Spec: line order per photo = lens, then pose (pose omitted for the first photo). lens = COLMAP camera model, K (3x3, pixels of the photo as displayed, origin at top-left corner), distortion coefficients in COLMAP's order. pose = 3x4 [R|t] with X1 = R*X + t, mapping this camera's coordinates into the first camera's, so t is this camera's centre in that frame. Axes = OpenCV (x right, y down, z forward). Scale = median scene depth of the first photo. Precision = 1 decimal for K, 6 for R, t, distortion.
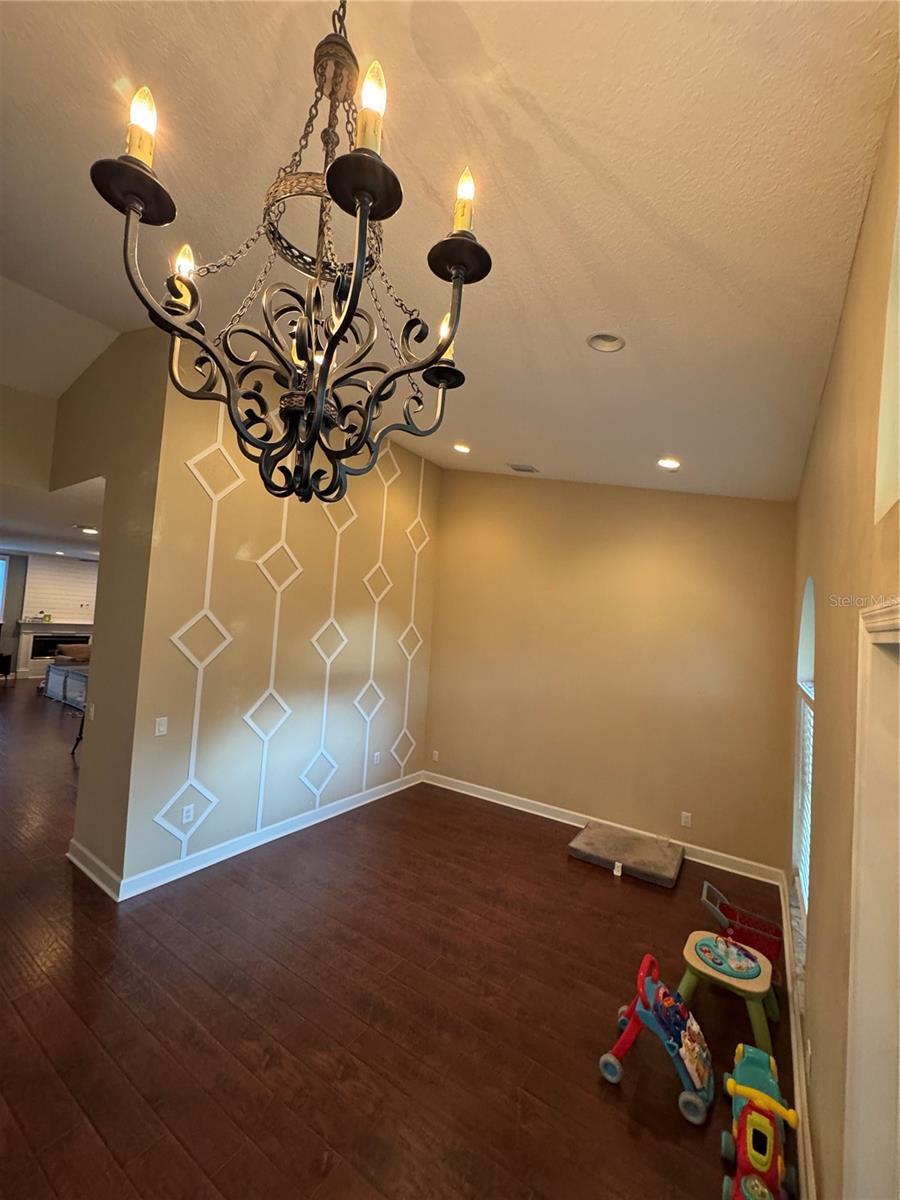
lens RADIAL K [[480.8, 0, 451.7], [0, 480.8, 595.5], [0, 0, 1]] dist [0.004735, 0.000357]
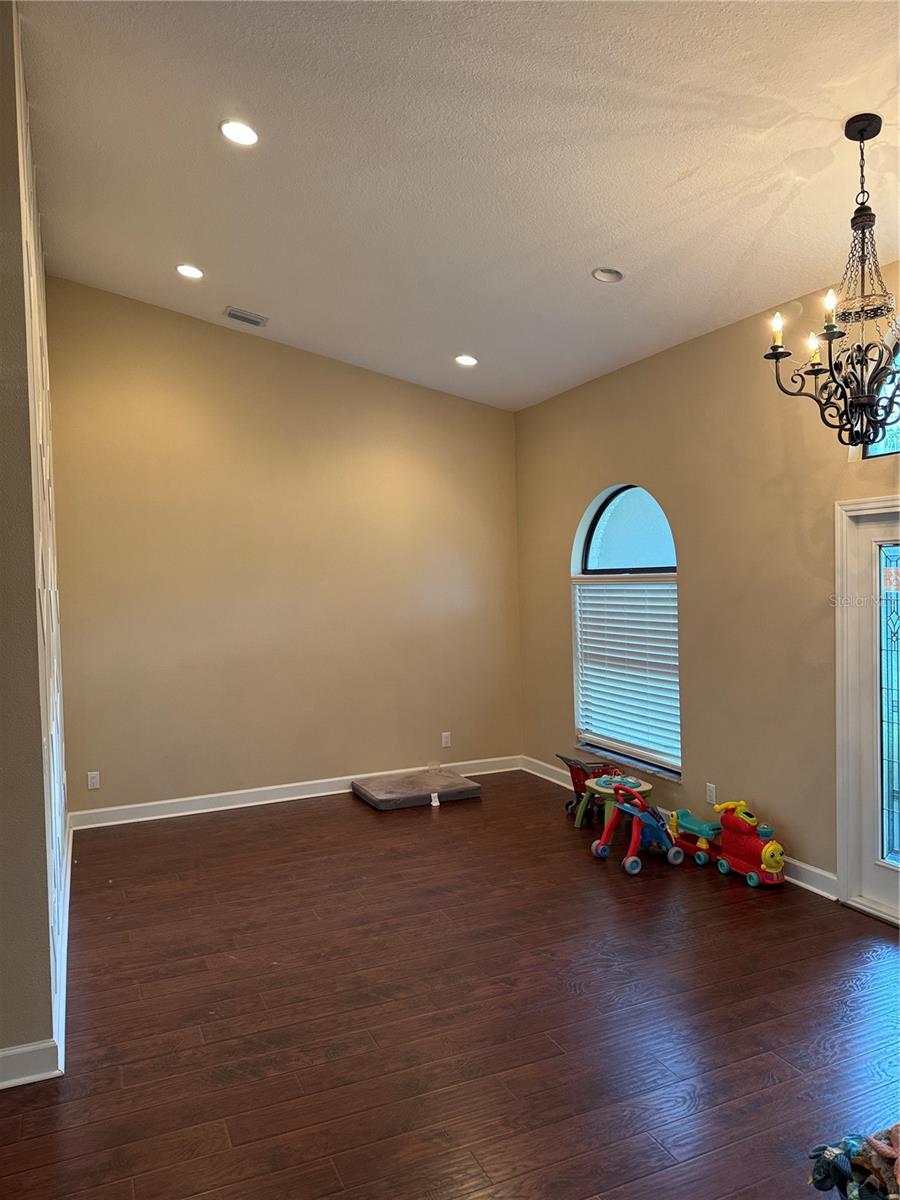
lens RADIAL K [[854.2, 0, 449.1], [0, 854.2, 603.9], [0, 0, 1]] dist [0.002332, -0.001583]
pose [[0.524787, -0.100062, 0.845332, -0.988117], [0.011244, 0.993795, 0.110656, 0.010979], [-0.851159, -0.048566, 0.522656, 0.133736]]
